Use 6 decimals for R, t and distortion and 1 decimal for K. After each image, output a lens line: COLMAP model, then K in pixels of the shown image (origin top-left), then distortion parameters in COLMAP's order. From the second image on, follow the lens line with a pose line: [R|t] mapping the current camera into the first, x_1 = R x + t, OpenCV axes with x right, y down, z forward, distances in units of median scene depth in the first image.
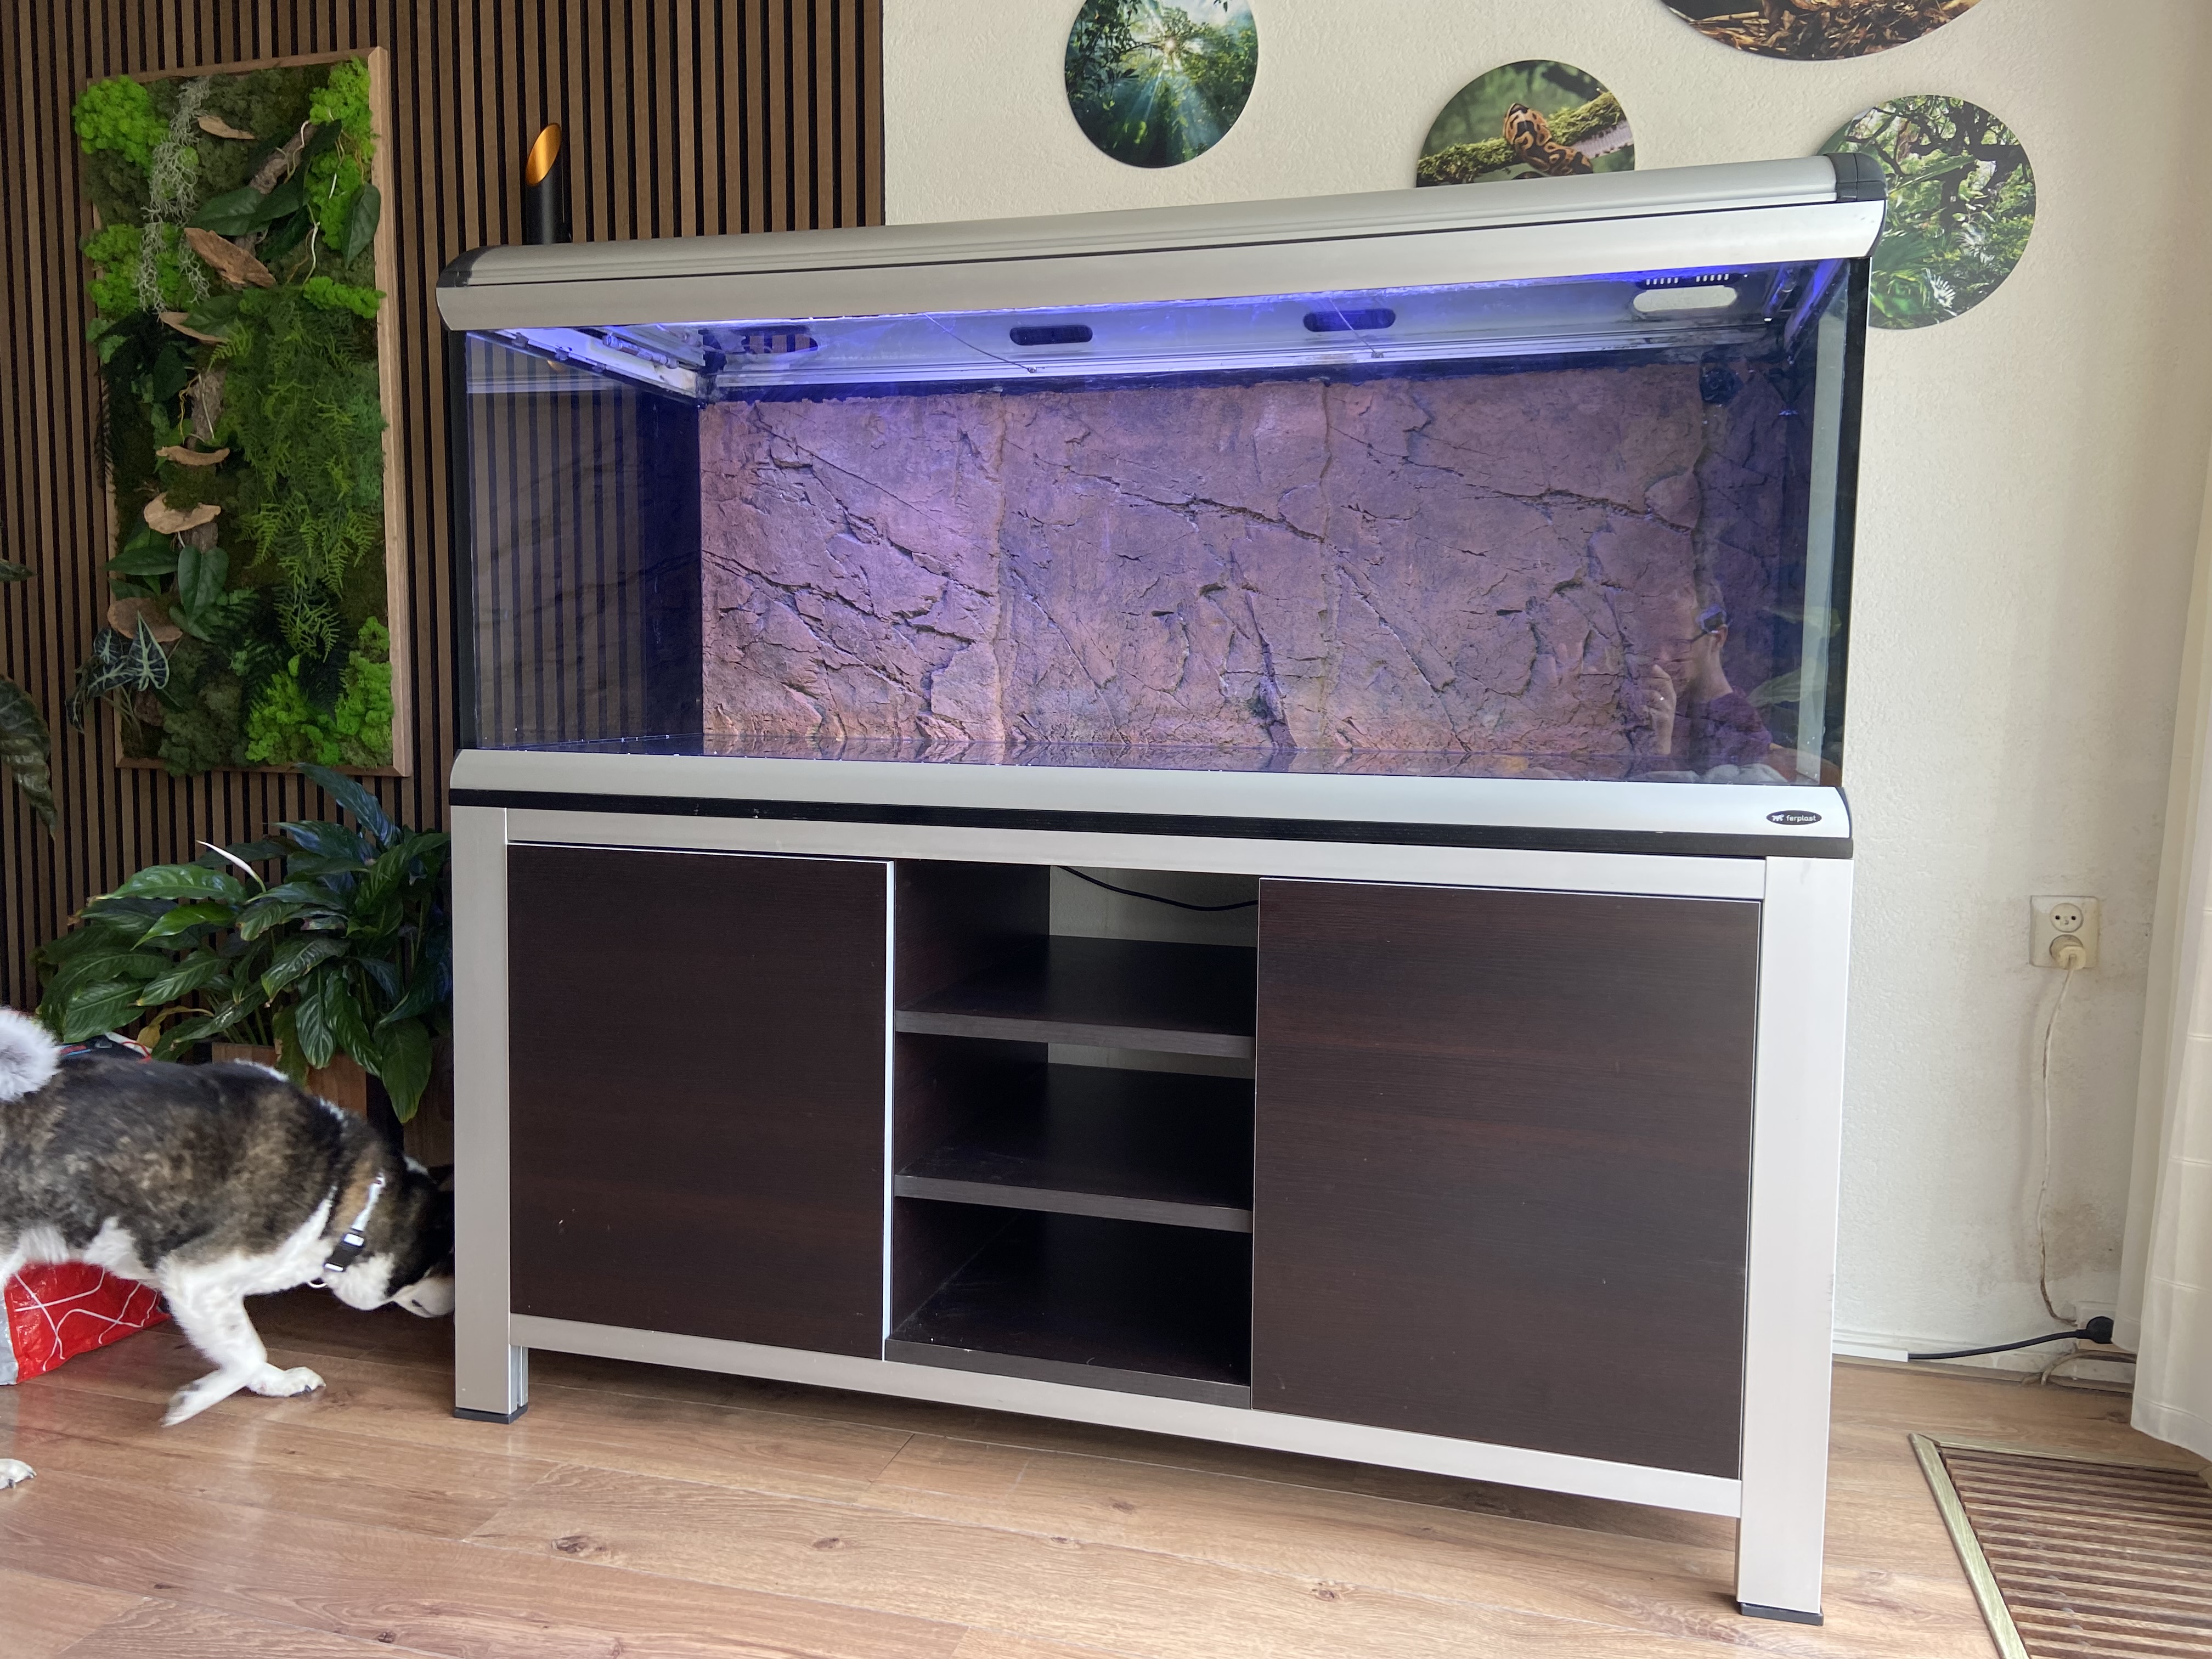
lens RADIAL K [[1674.2, 0, 1094.4], [0, 1674.2, 809.4], [0, 0, 1]] dist [0.135017, -0.180884]
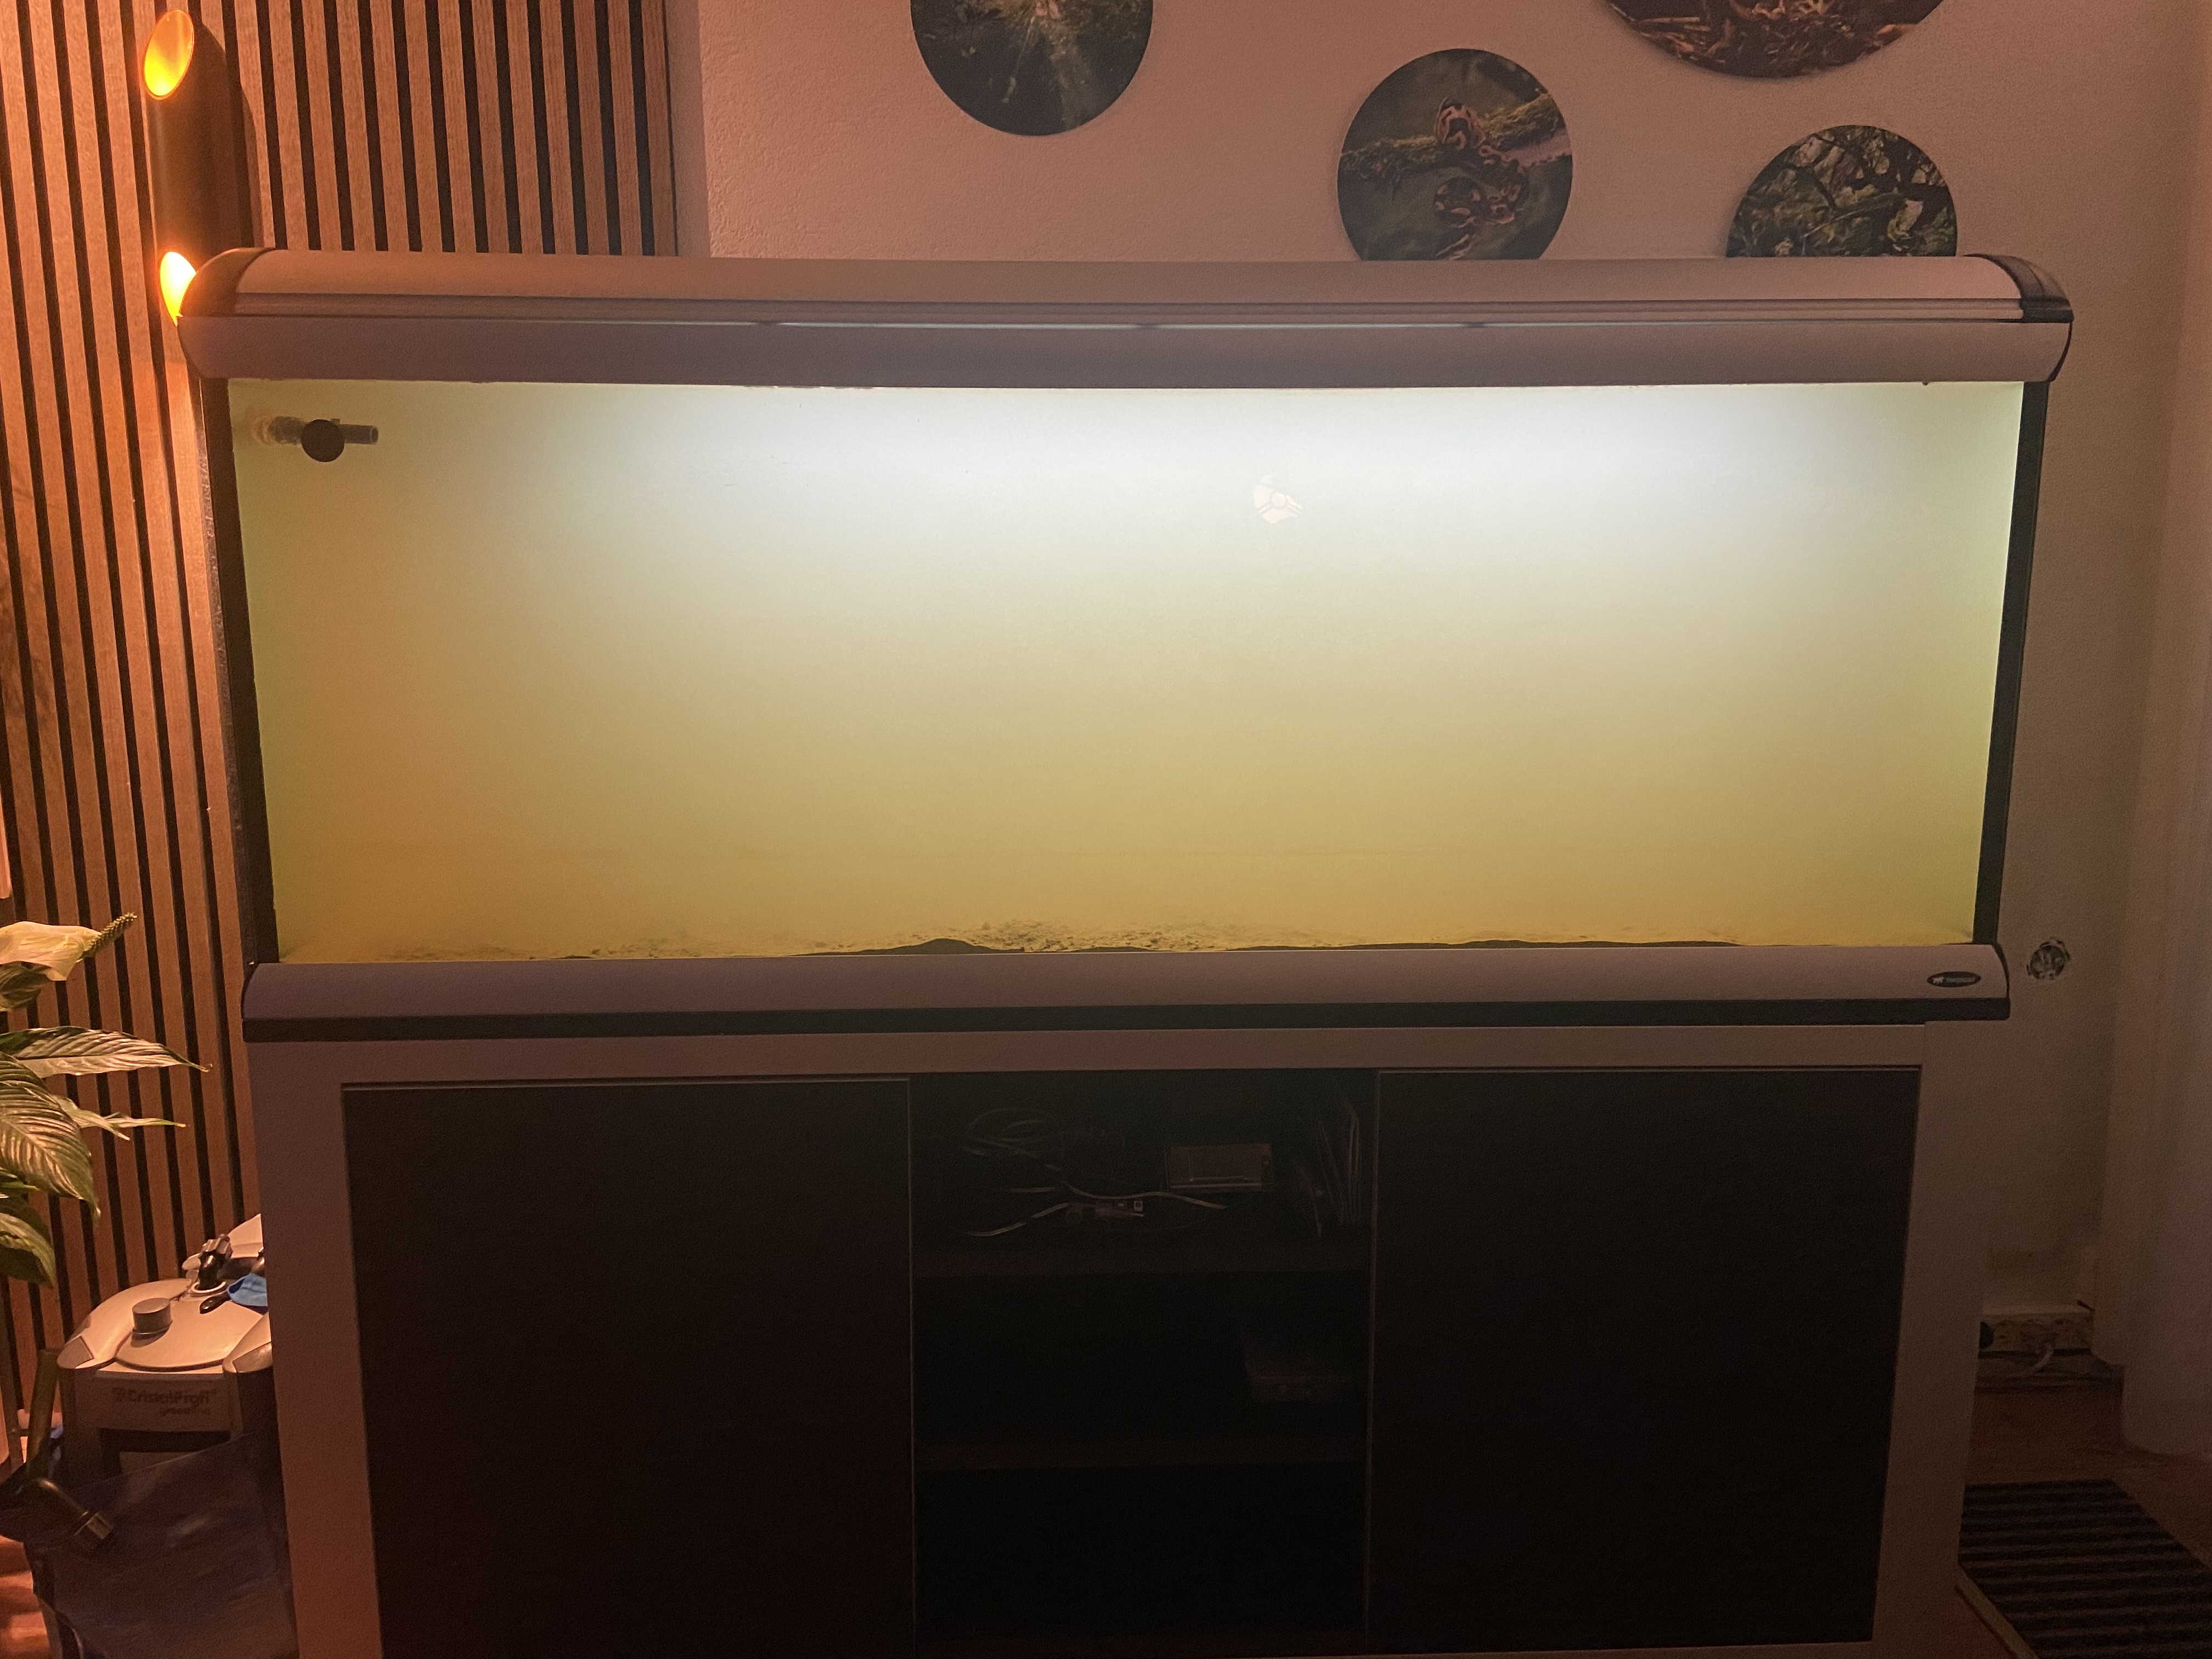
lens RADIAL K [[1674.2, 0, 1094.4], [0, 1674.2, 809.4], [0, 0, 1]] dist [0.135017, -0.180884]
pose [[0.948826, -0.066256, 0.308771, -0.227606], [0.037188, 0.994382, 0.099100, -0.140294], [-0.313603, -0.082546, 0.945960, 0.188092]]
